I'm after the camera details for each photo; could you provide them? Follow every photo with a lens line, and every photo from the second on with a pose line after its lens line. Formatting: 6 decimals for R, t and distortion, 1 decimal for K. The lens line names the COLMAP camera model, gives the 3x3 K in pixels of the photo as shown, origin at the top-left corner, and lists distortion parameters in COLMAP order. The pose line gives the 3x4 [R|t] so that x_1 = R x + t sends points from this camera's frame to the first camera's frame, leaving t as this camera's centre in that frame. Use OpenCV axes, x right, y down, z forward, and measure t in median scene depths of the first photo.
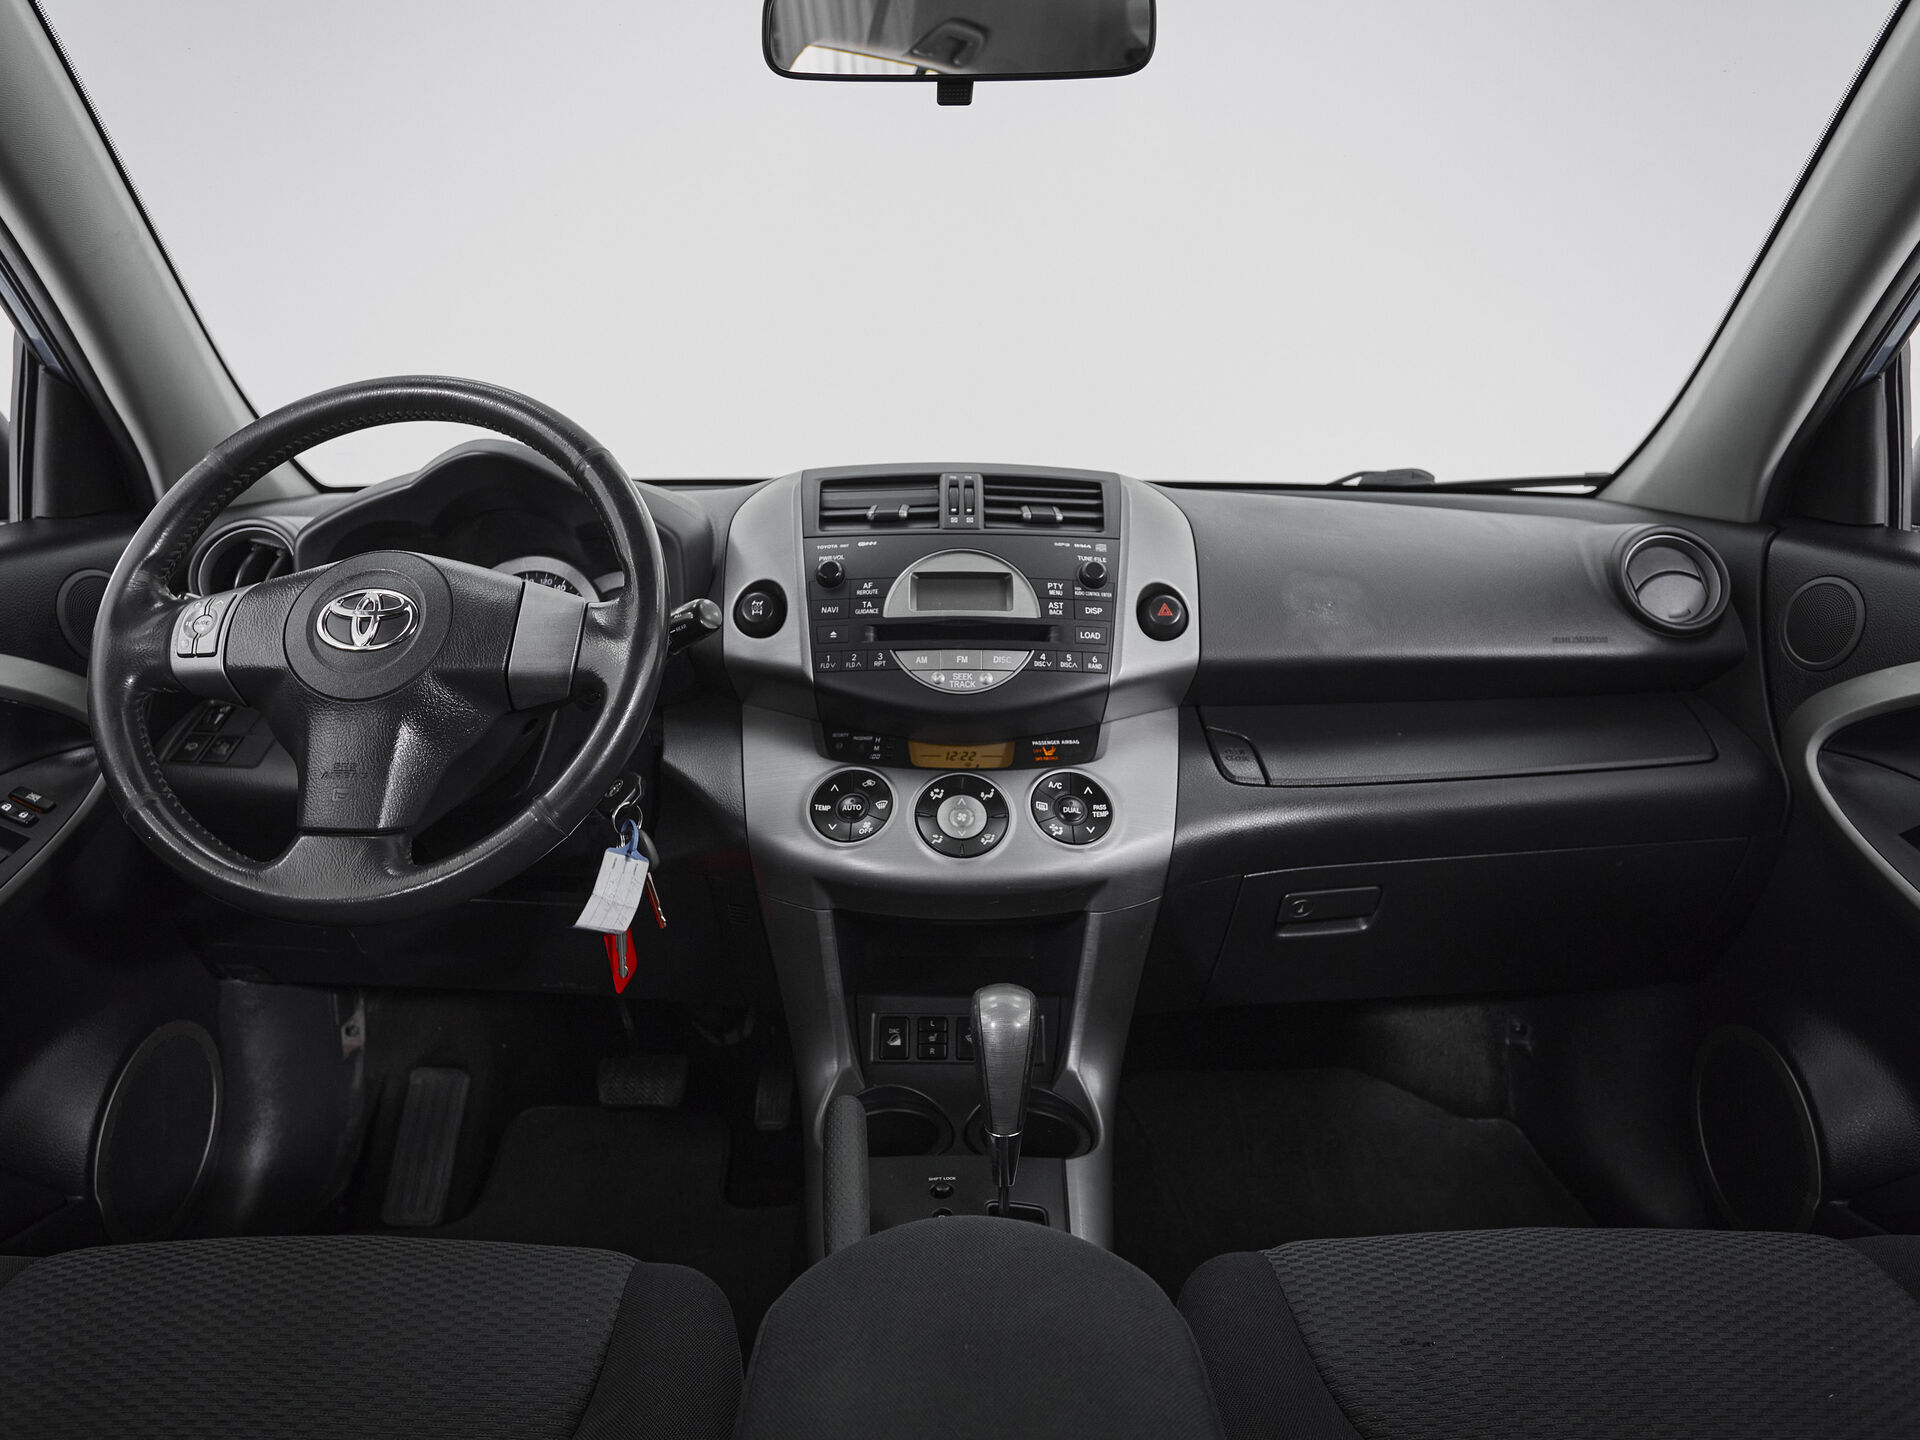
lens RADIAL K [[1251.1, 0, 935.3], [0, 1251.1, 704.0], [0, 0, 1]] dist [-0.079465, 0.054209]
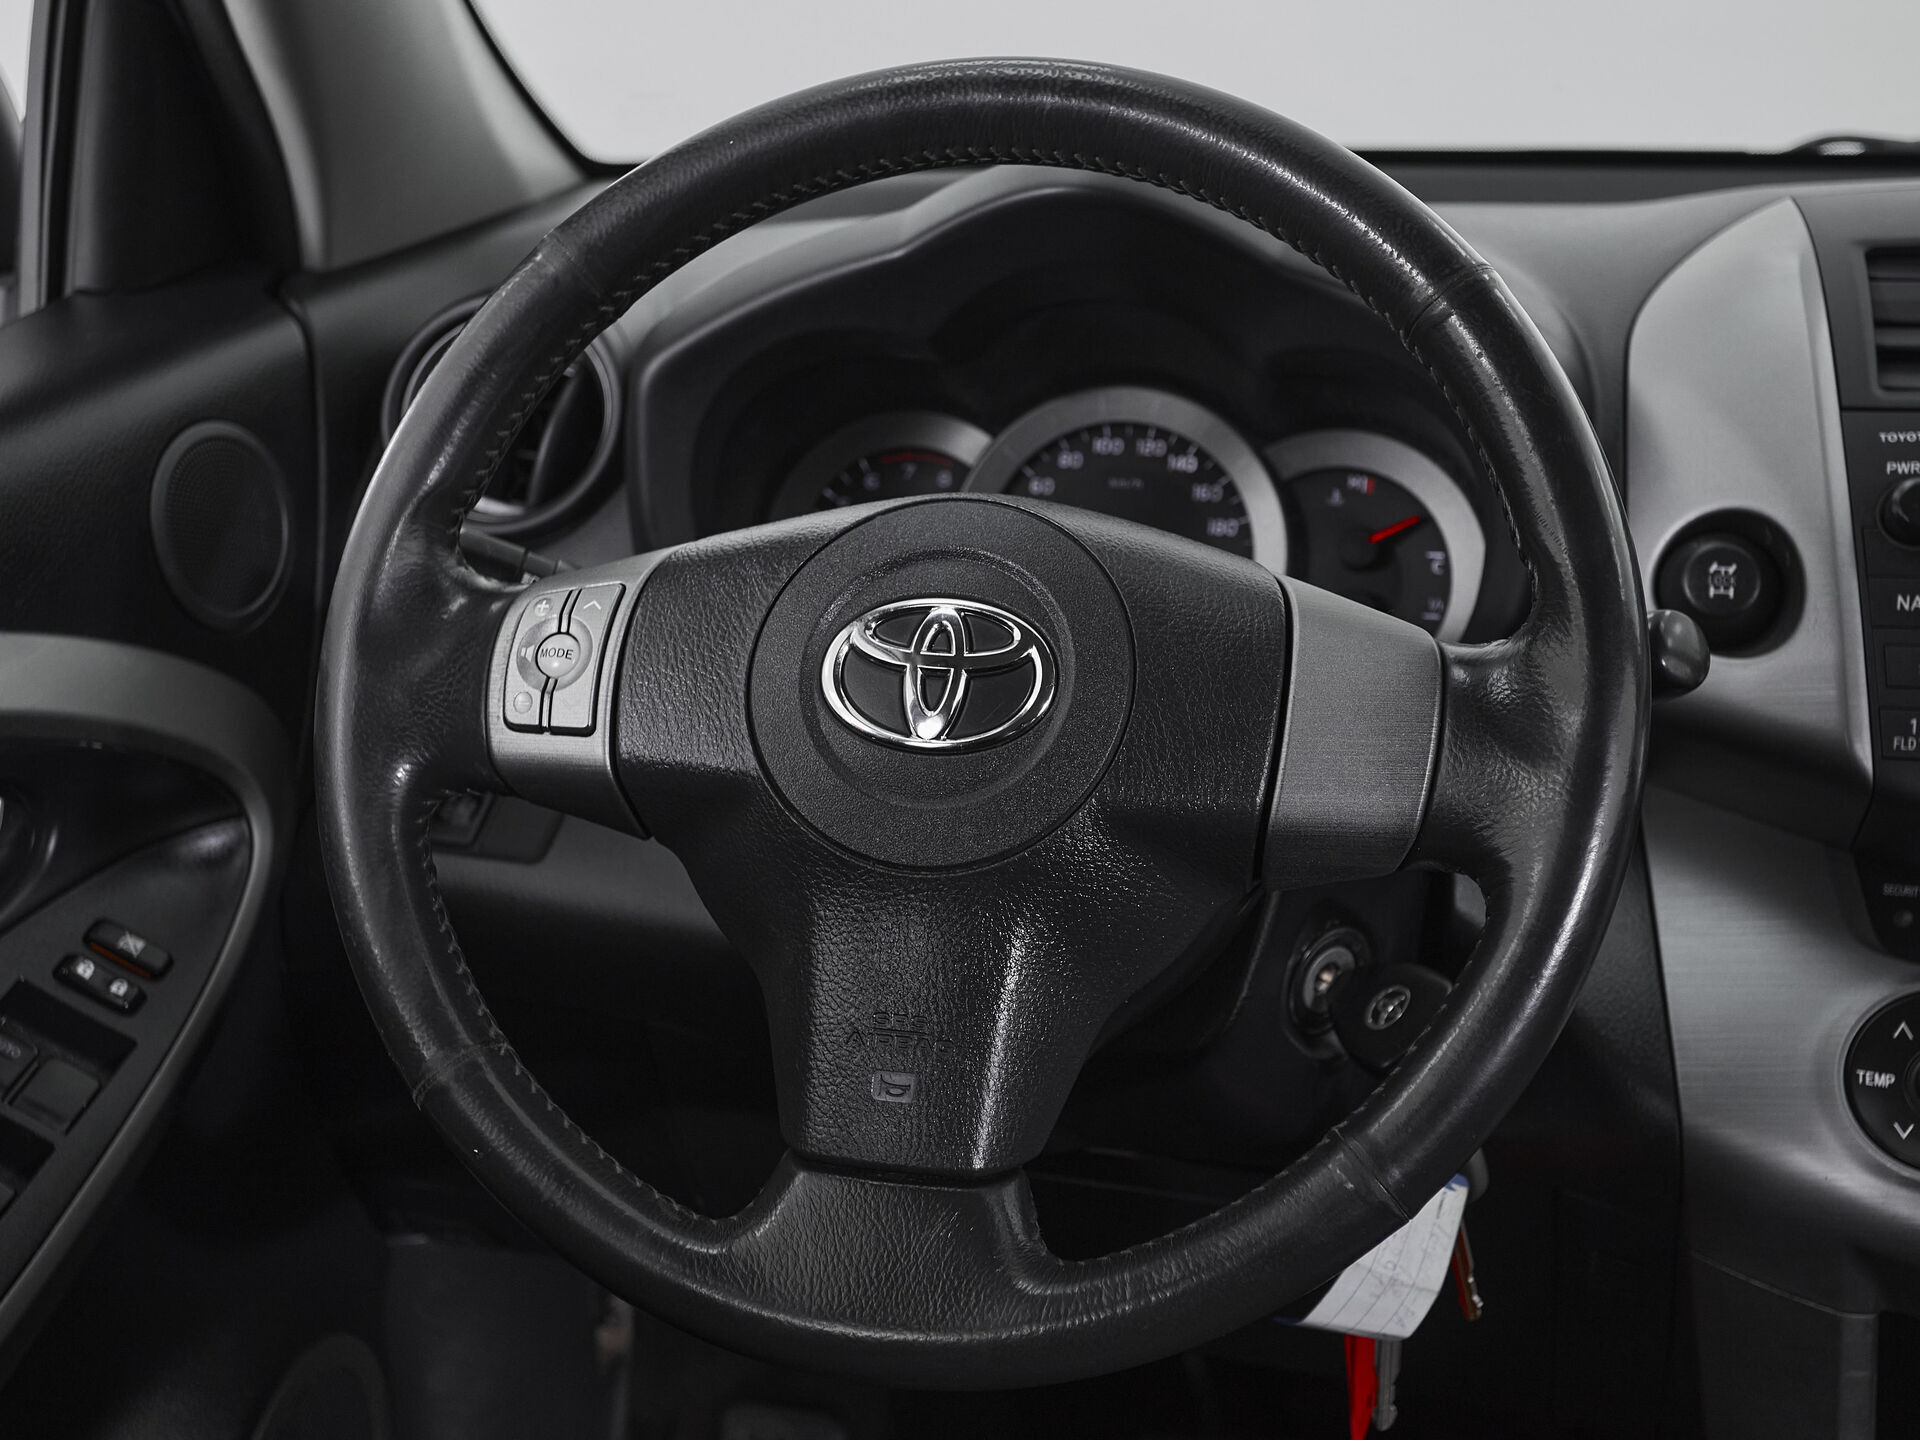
lens RADIAL K [[2709.8, 0, 960.0], [0, 2709.8, 720.0], [0, 0, 1]] dist [-0.004558, 0.044118]
pose [[0.977534, 0.056900, -0.202951, -0.209559], [-0.032172, 0.991870, 0.123121, -0.136957], [0.208306, -0.113826, 0.971418, 0.061956]]
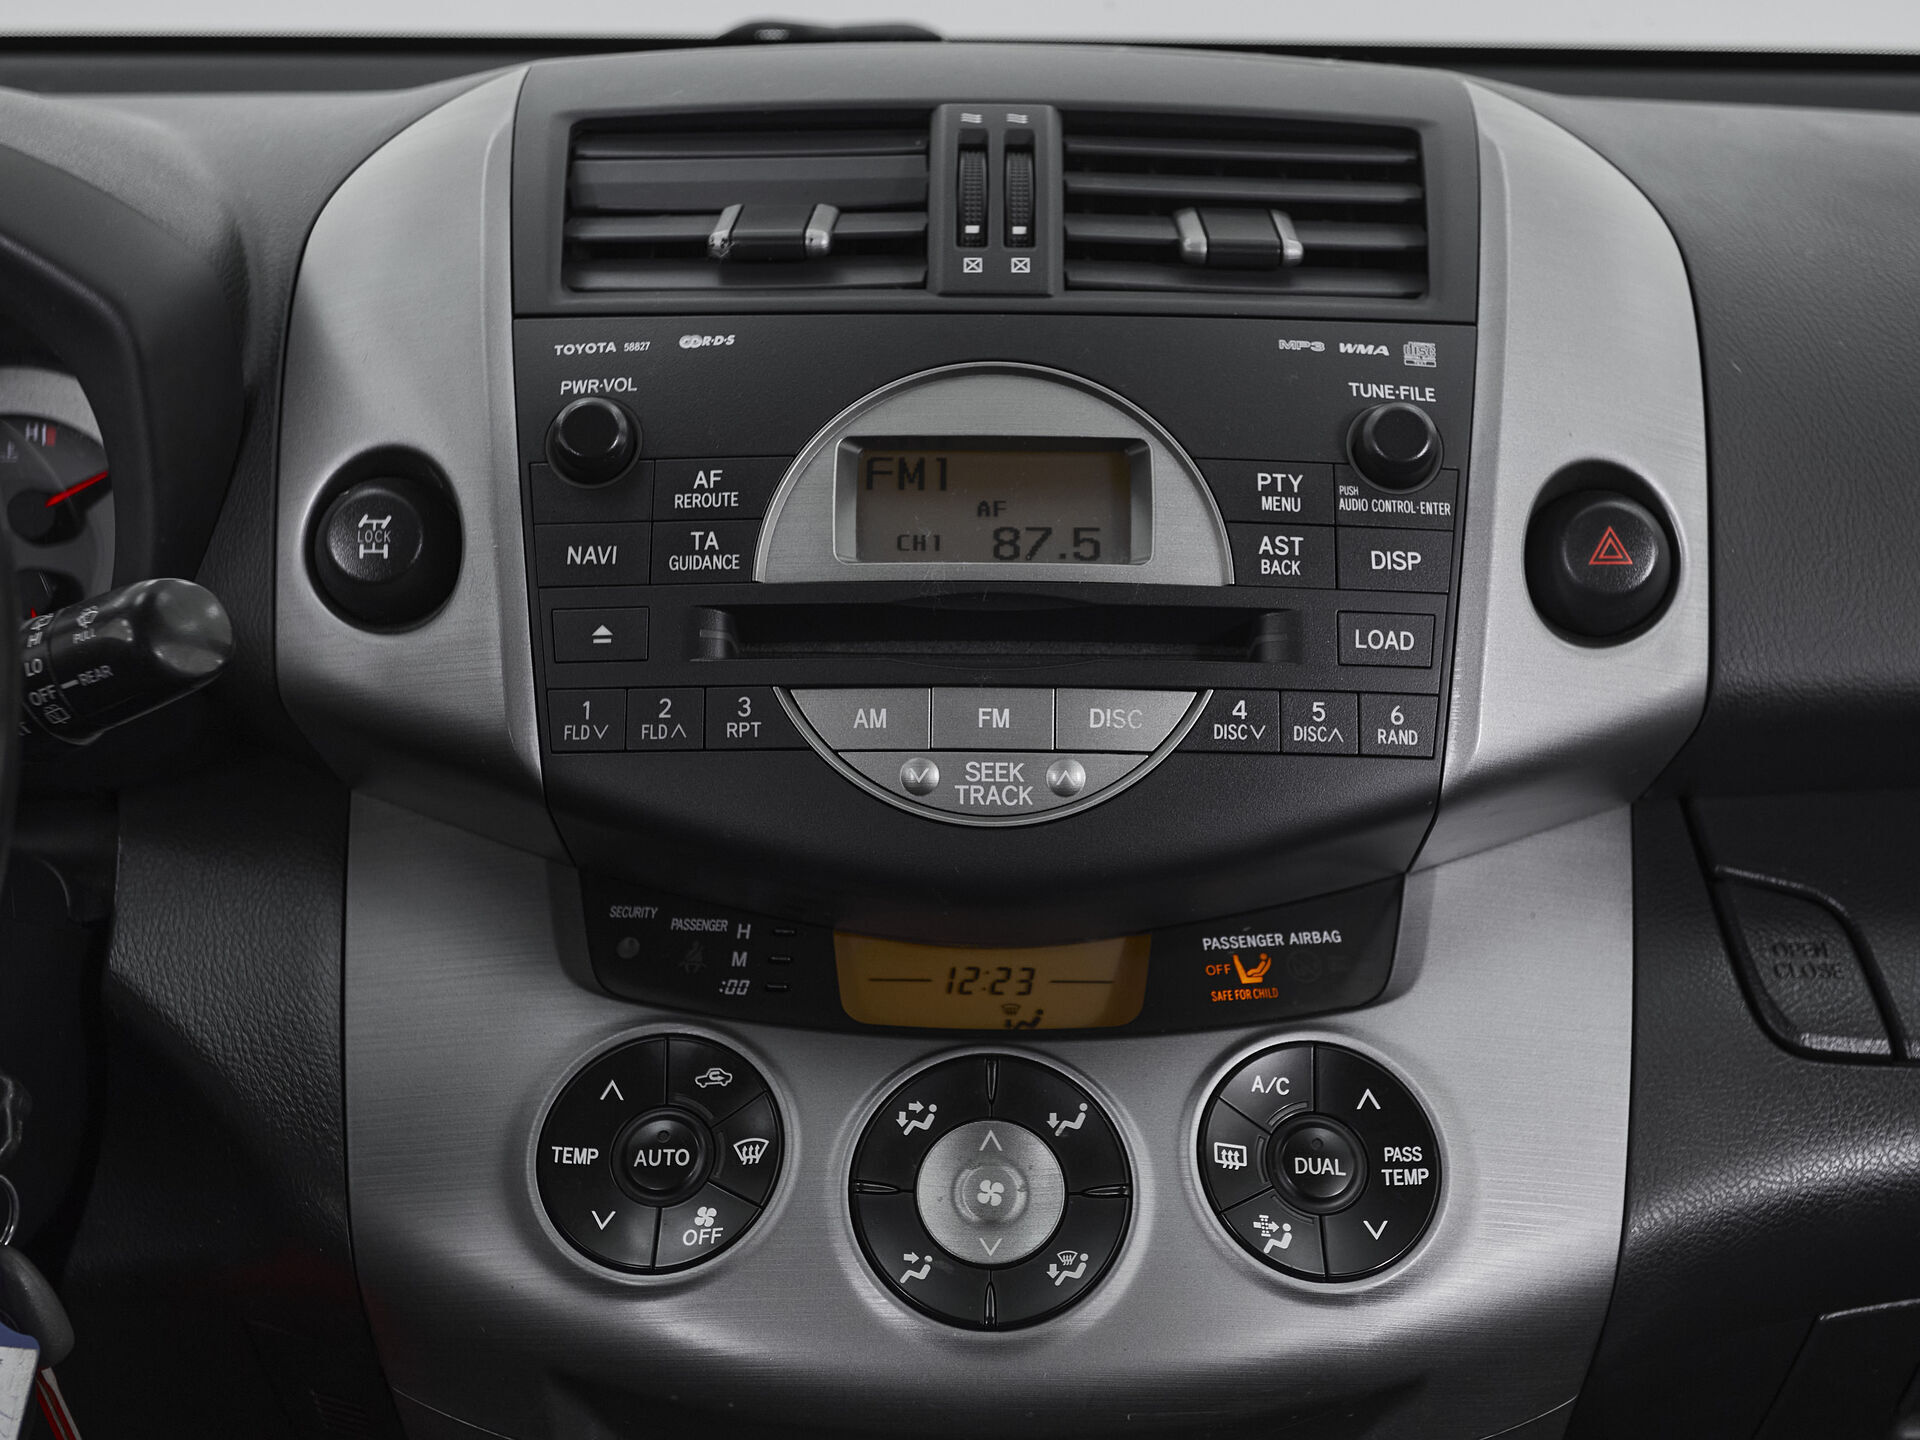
lens RADIAL K [[2763.0, 0, 960.0], [0, 2763.0, 720.0], [0, 0, 1]] dist [0.018323, 0.102731]
pose [[0.999994, 0.002397, 0.002651, 0.010552], [-0.002705, 0.992371, 0.123258, -0.122063], [-0.002336, -0.123265, 0.992371, 0.274307]]
